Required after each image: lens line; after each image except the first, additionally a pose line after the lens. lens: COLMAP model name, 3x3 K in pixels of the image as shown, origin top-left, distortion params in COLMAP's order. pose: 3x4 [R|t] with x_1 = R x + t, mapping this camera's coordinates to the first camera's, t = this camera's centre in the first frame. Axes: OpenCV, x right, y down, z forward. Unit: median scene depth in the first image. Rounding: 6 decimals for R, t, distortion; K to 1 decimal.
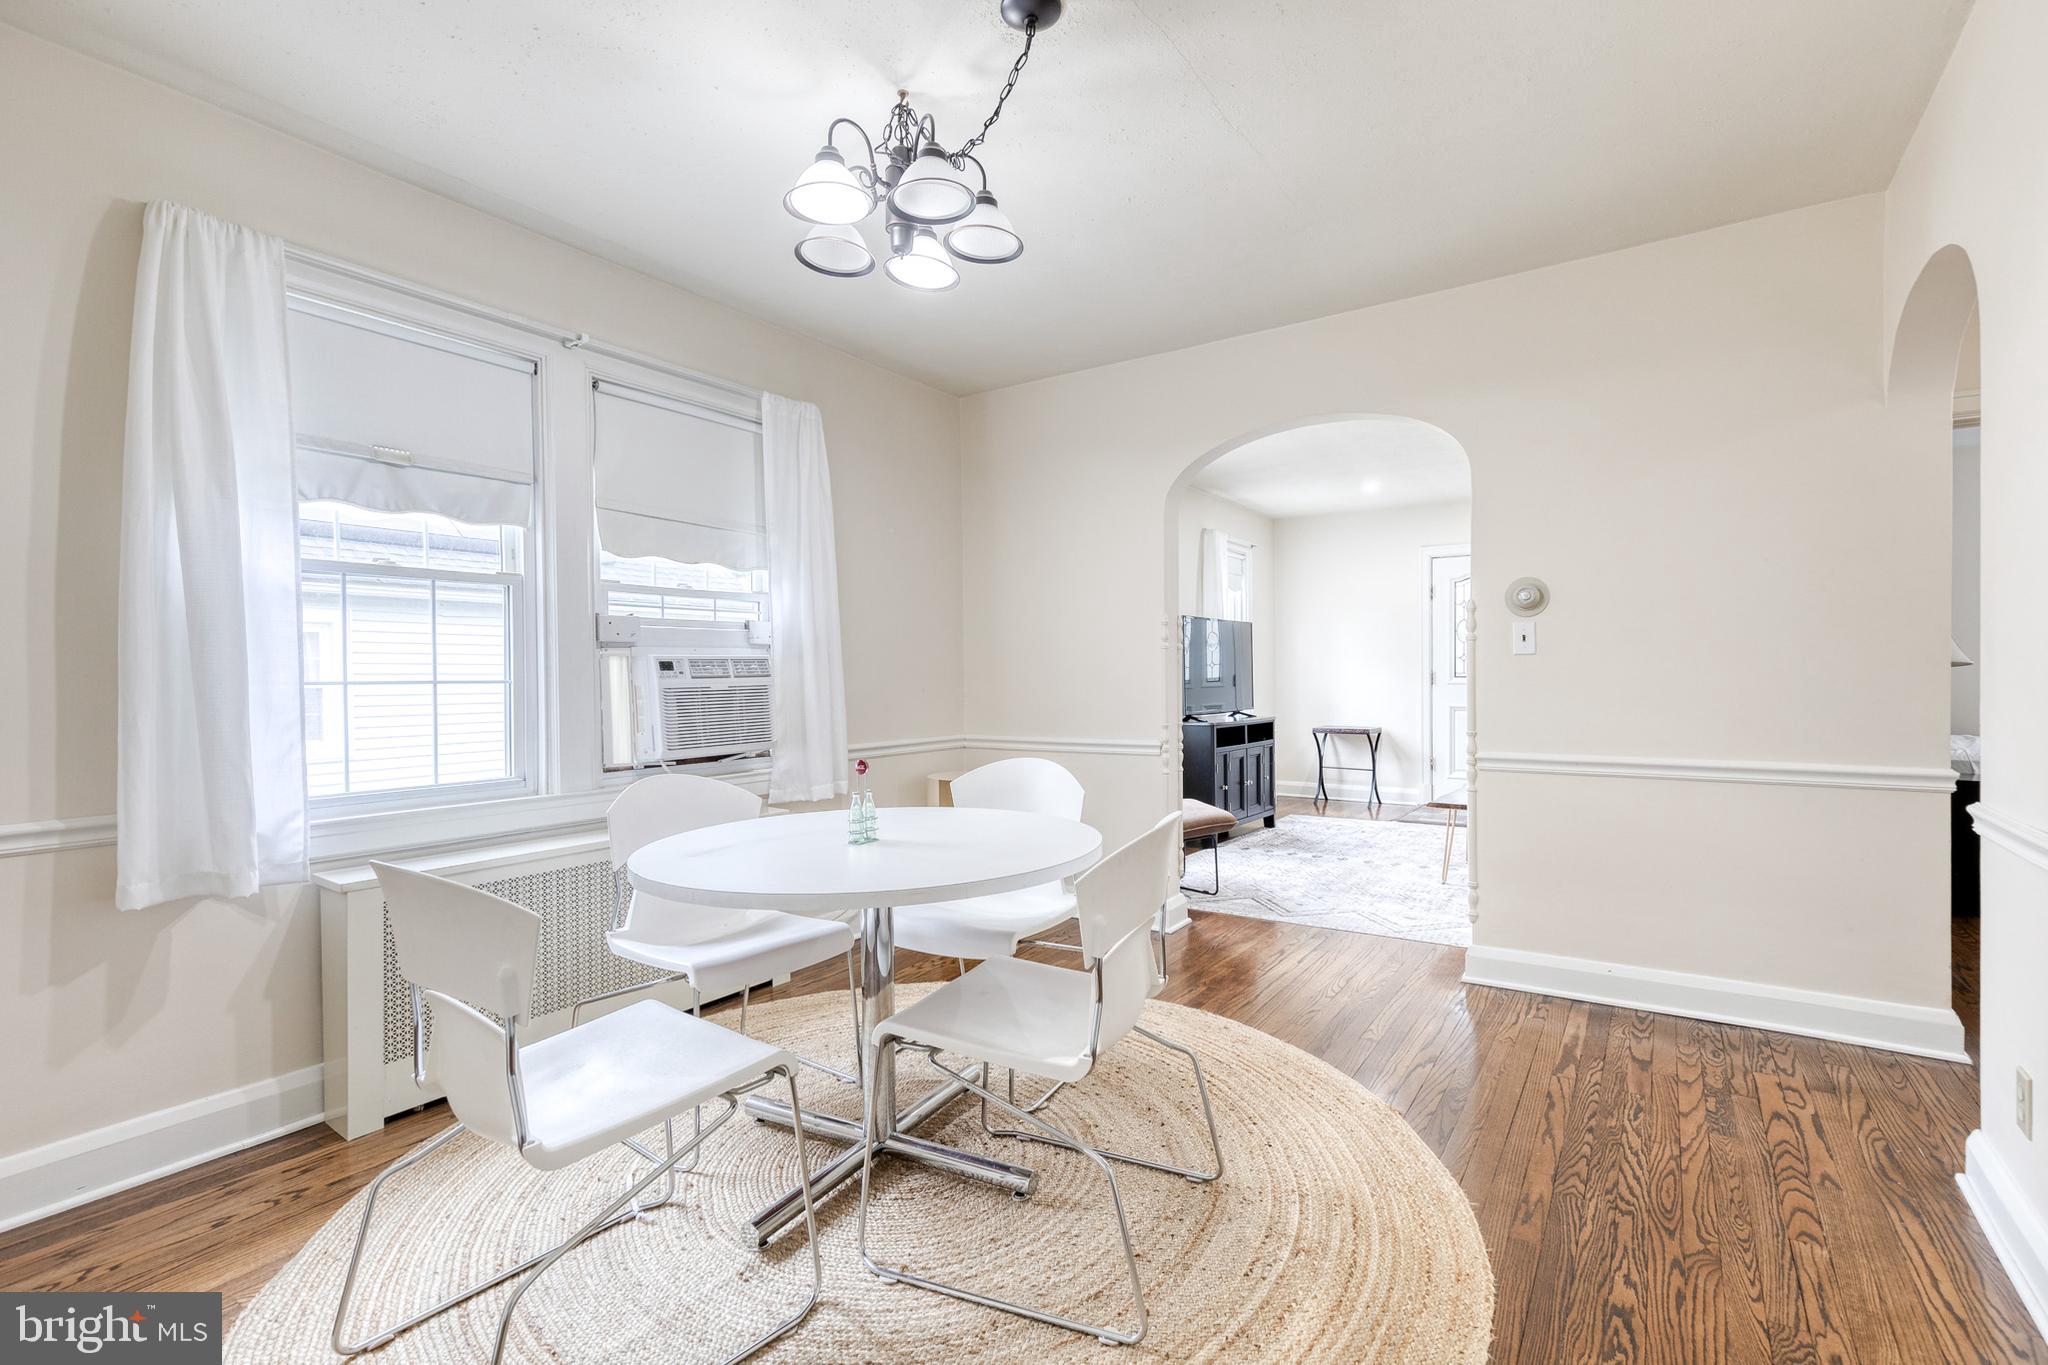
lens RADIAL K [[922.6, 0, 1044.0], [0, 922.6, 684.1], [0, 0, 1]] dist [0.008637, -0.000933]
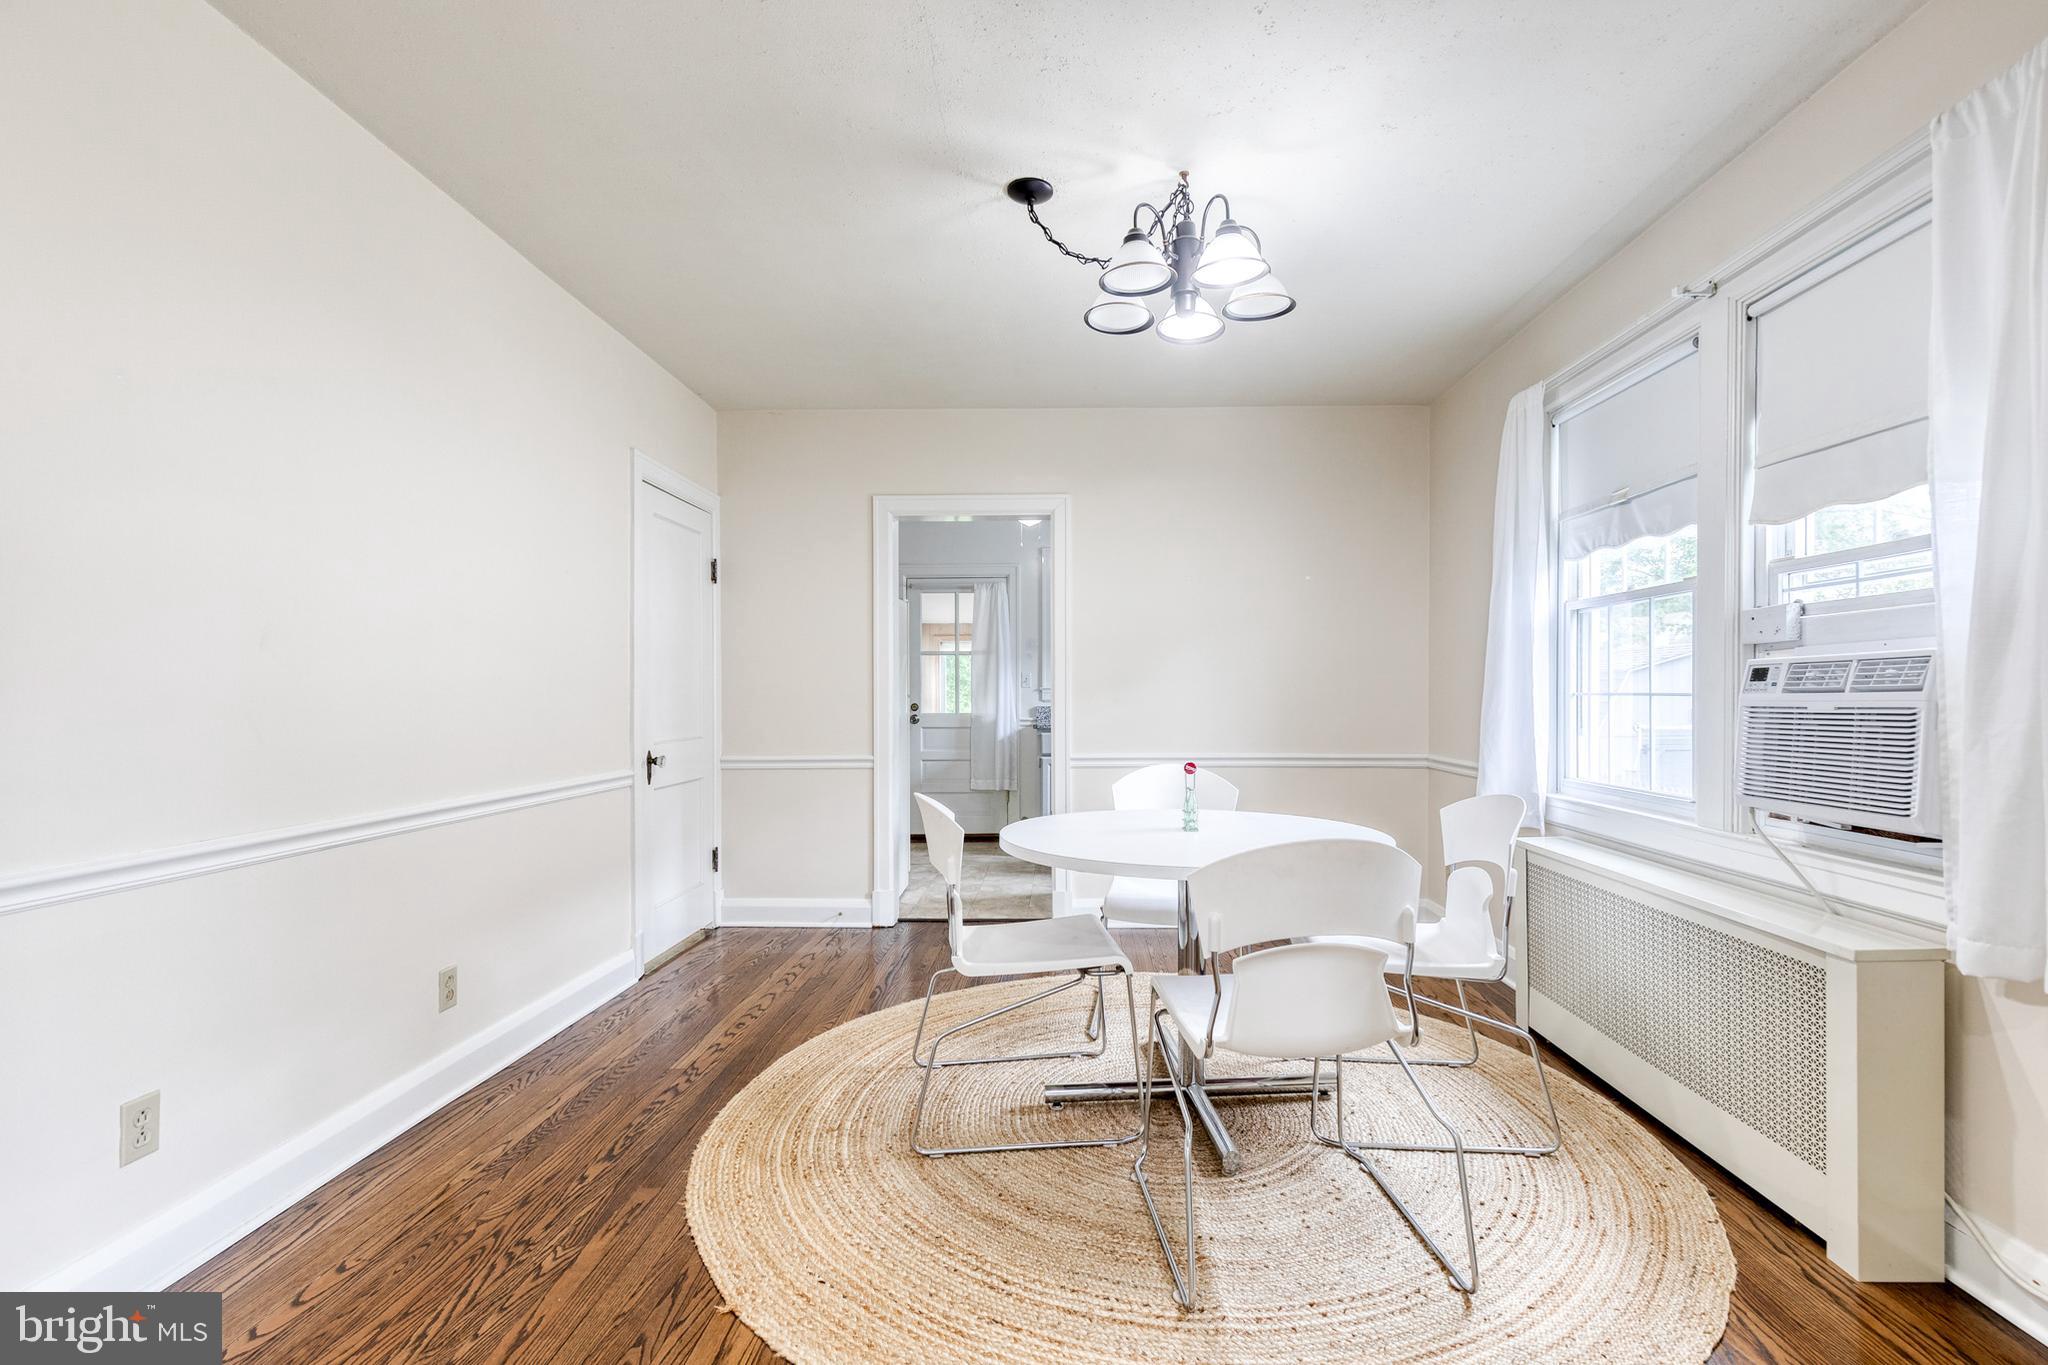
lens RADIAL K [[915.3, 0, 1056.6], [0, 915.3, 691.9], [0, 0, 1]] dist [0.000357, -0.000378]
pose [[-0.841707, 0.009882, -0.539844, 0.408355], [0.005443, 0.999937, 0.009817, -0.016334], [0.539907, 0.005325, -0.841708, 1.298266]]
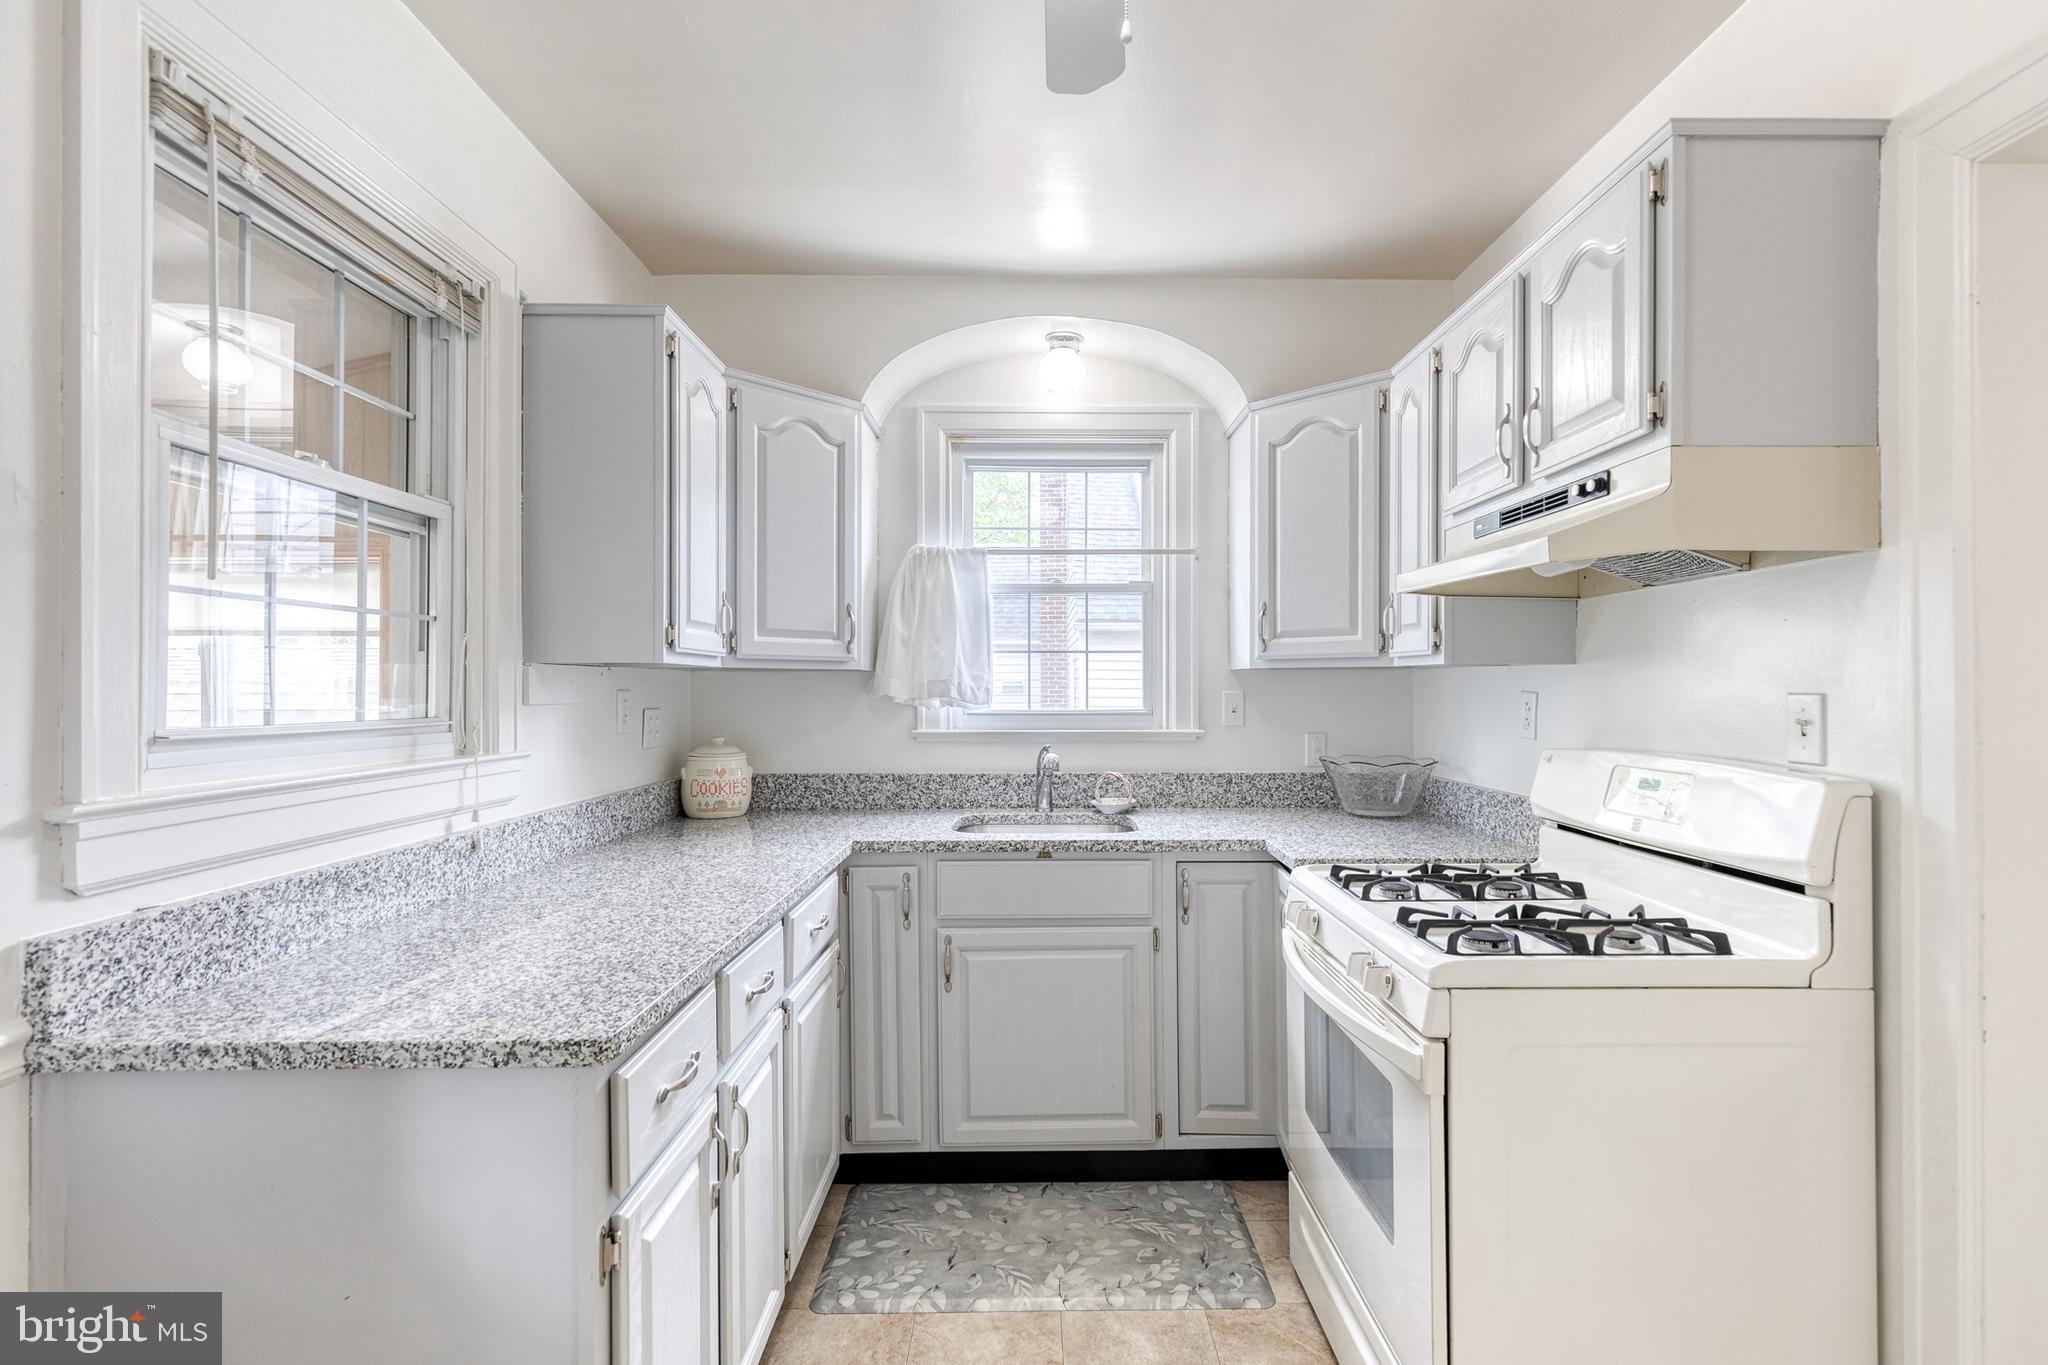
lens RADIAL K [[933.0, 0, 1025.9], [0, 933.0, 675.7], [0, 0, 1]] dist [0.008798, -0.000711]
pose [[0.560328, 0.004348, -0.828260, -0.274638], [-0.012934, 0.999910, -0.003501, -0.058162], [0.828170, 0.012674, 0.560334, -0.506459]]
